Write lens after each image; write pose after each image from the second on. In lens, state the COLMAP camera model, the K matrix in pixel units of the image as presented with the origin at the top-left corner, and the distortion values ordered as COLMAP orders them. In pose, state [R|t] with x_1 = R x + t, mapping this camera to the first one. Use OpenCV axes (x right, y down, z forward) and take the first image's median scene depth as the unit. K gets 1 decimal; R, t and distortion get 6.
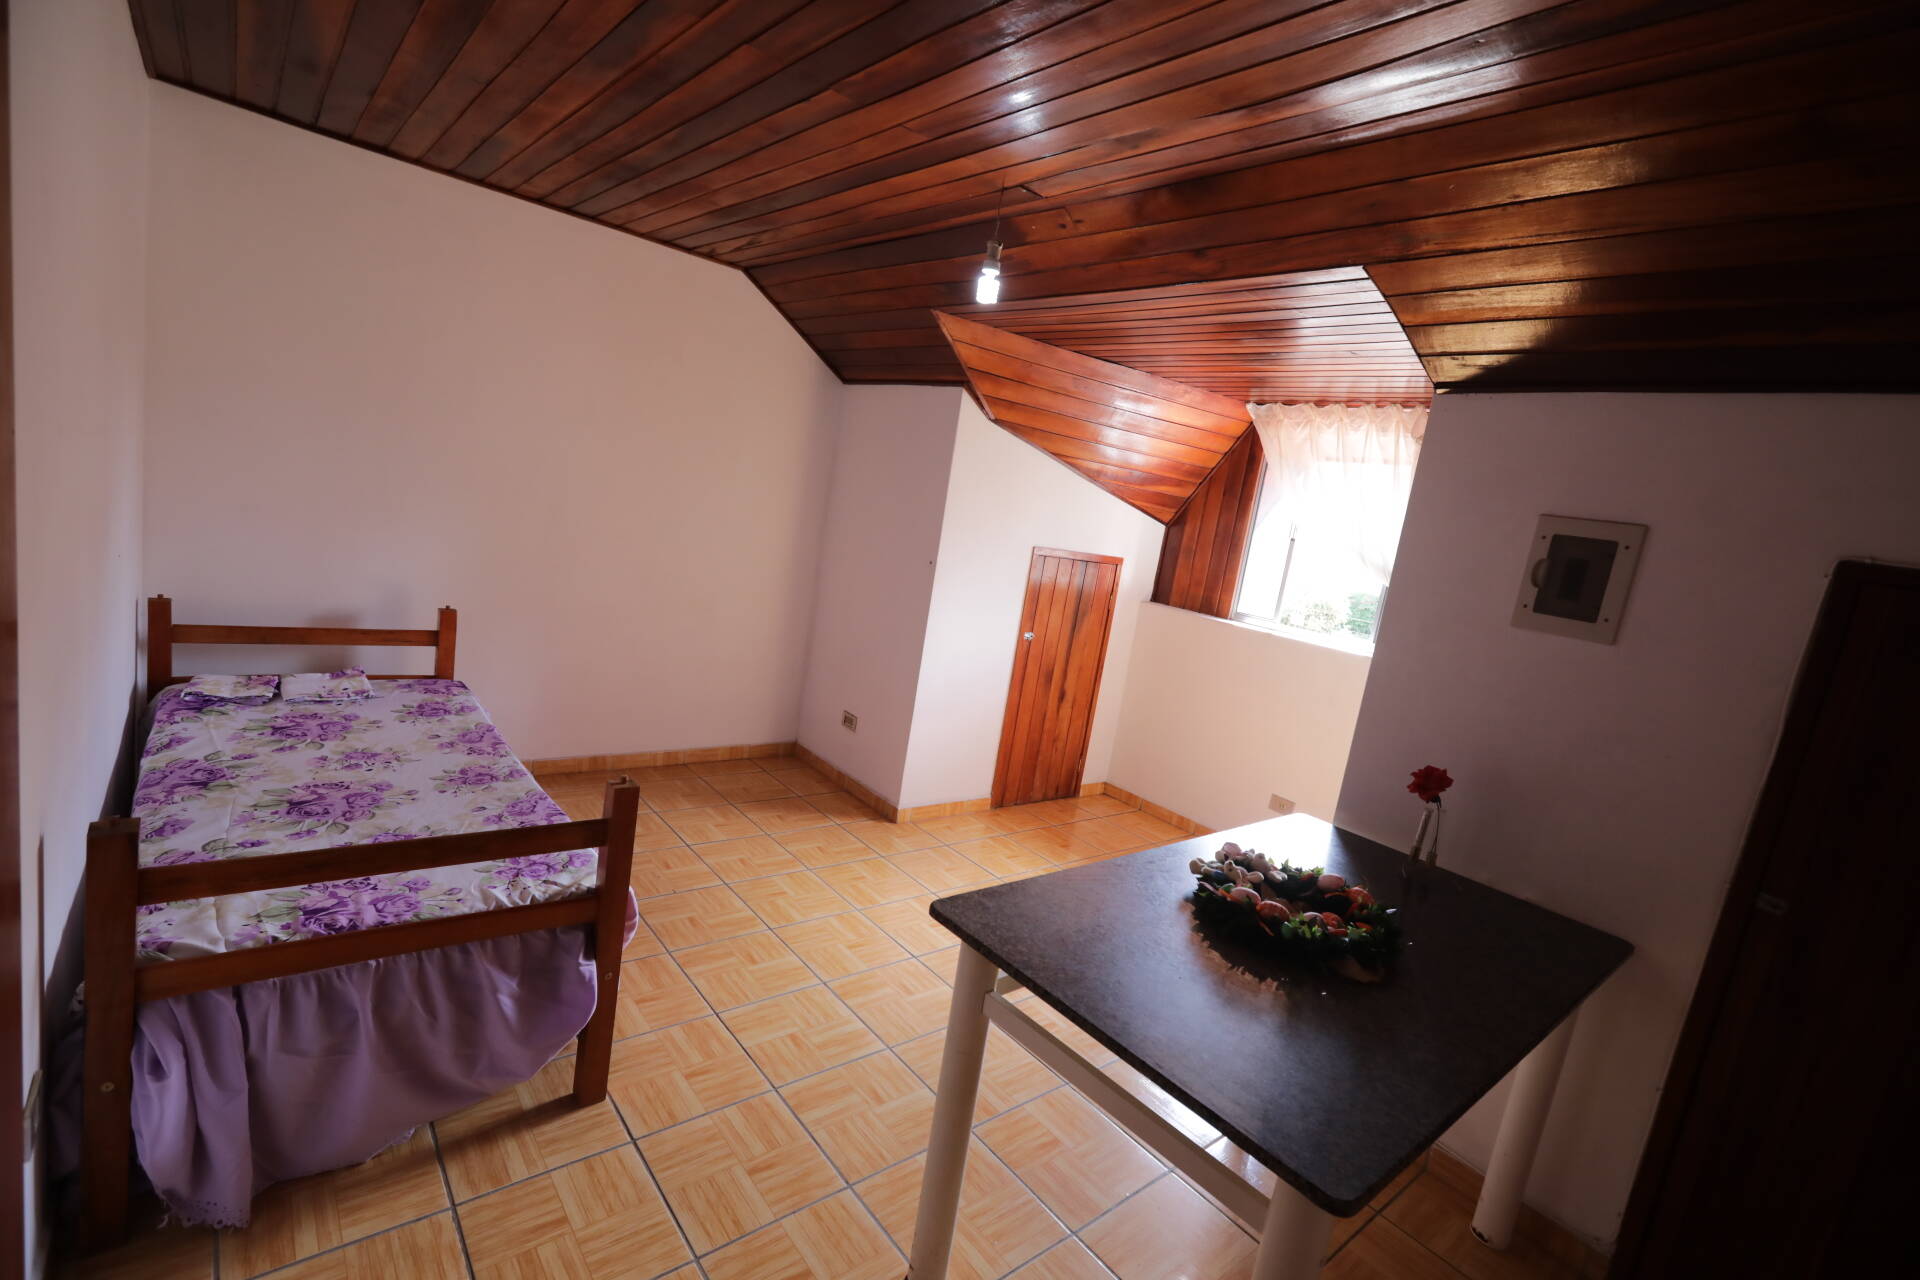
lens RADIAL K [[859.1, 0, 954.4], [0, 859.1, 645.0], [0, 0, 1]] dist [0.000801, -0.000006]
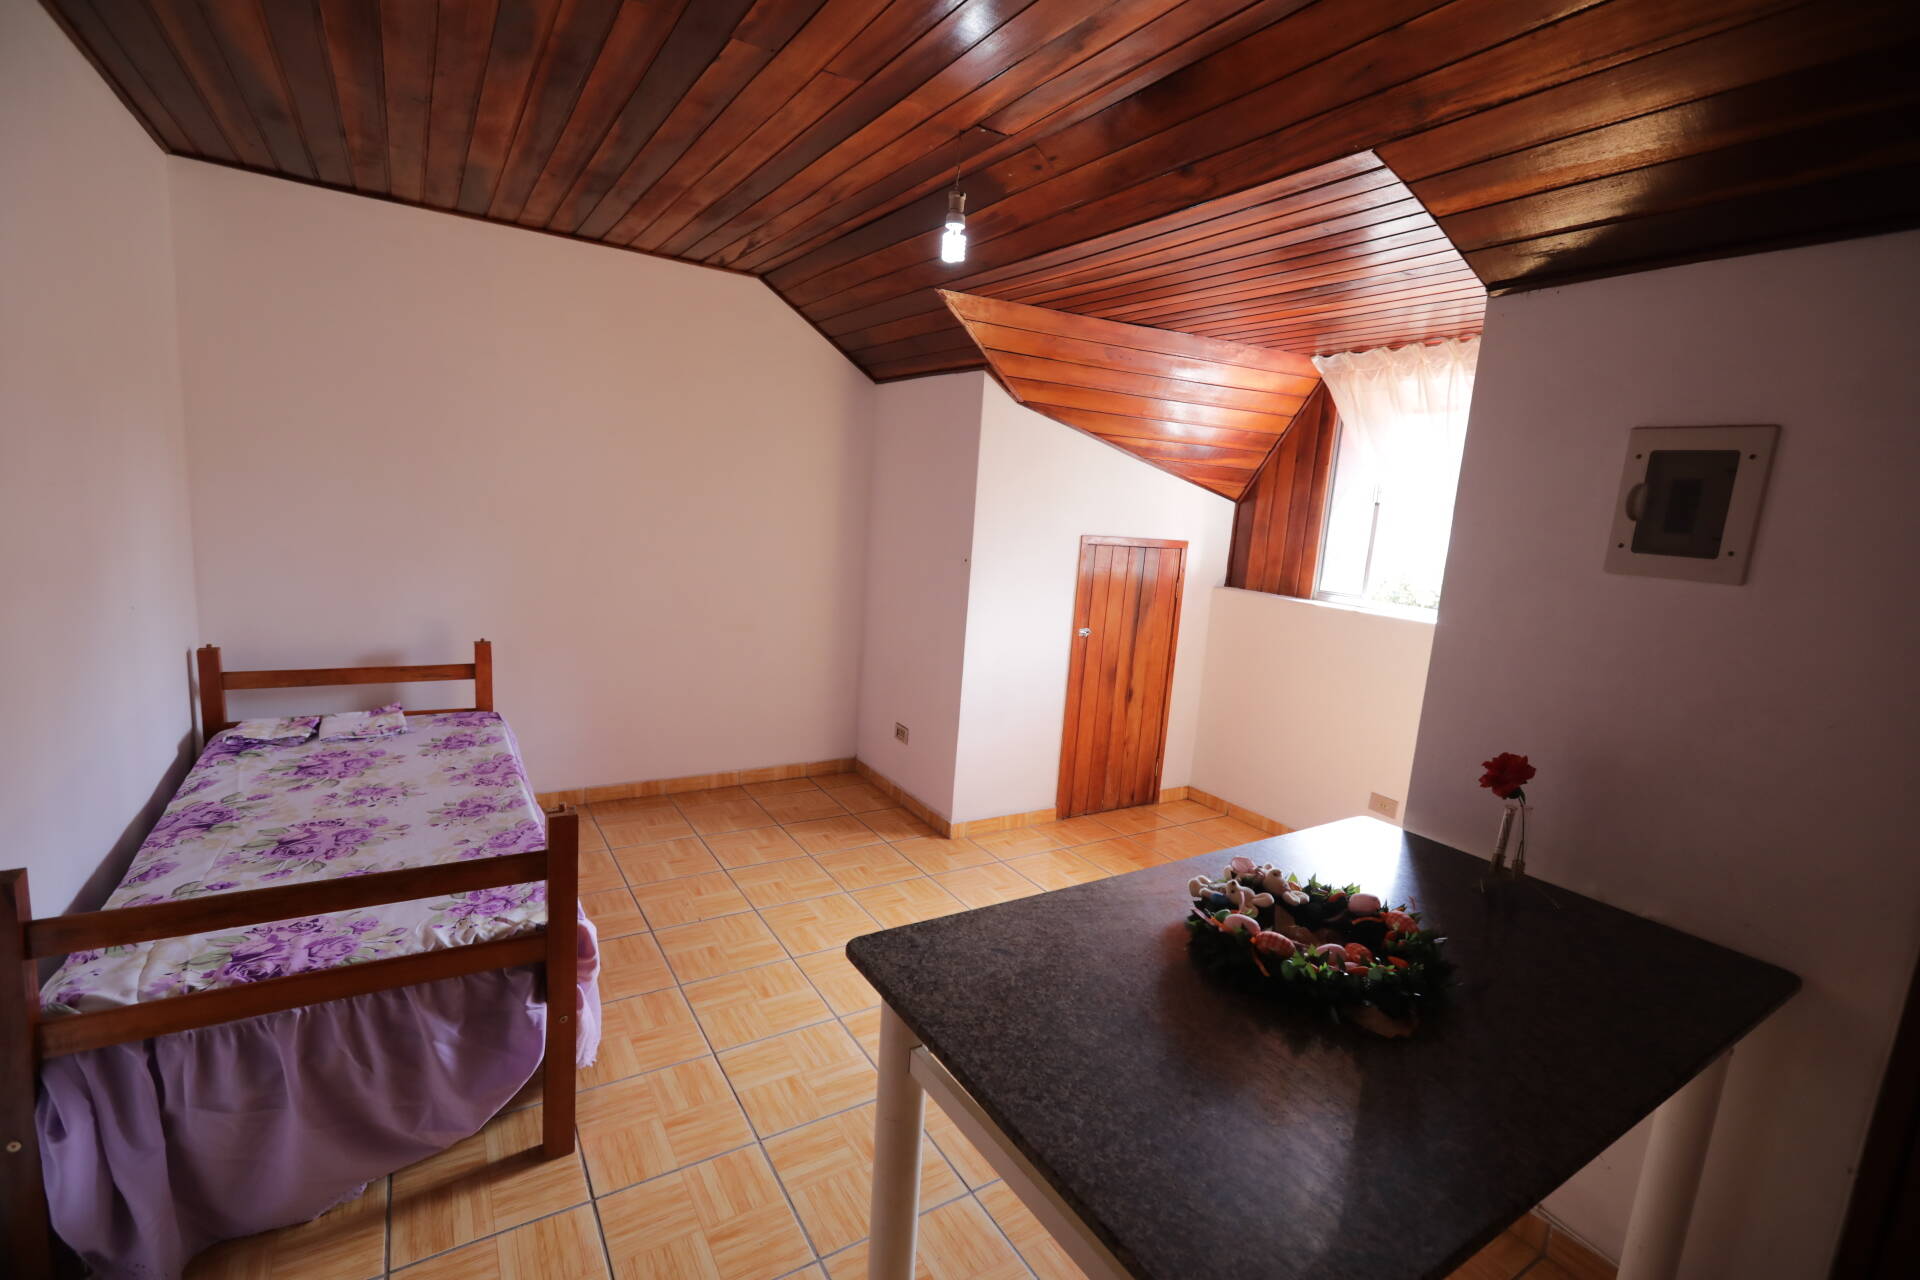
lens RADIAL K [[859.1, 0, 954.4], [0, 859.1, 645.0], [0, 0, 1]] dist [0.000801, -0.000006]
pose [[0.987933, -0.063498, -0.141268, 0.144293], [0.061753, 0.997952, -0.016701, 0.018940], [0.142039, 0.007776, 0.989831, 0.114491]]
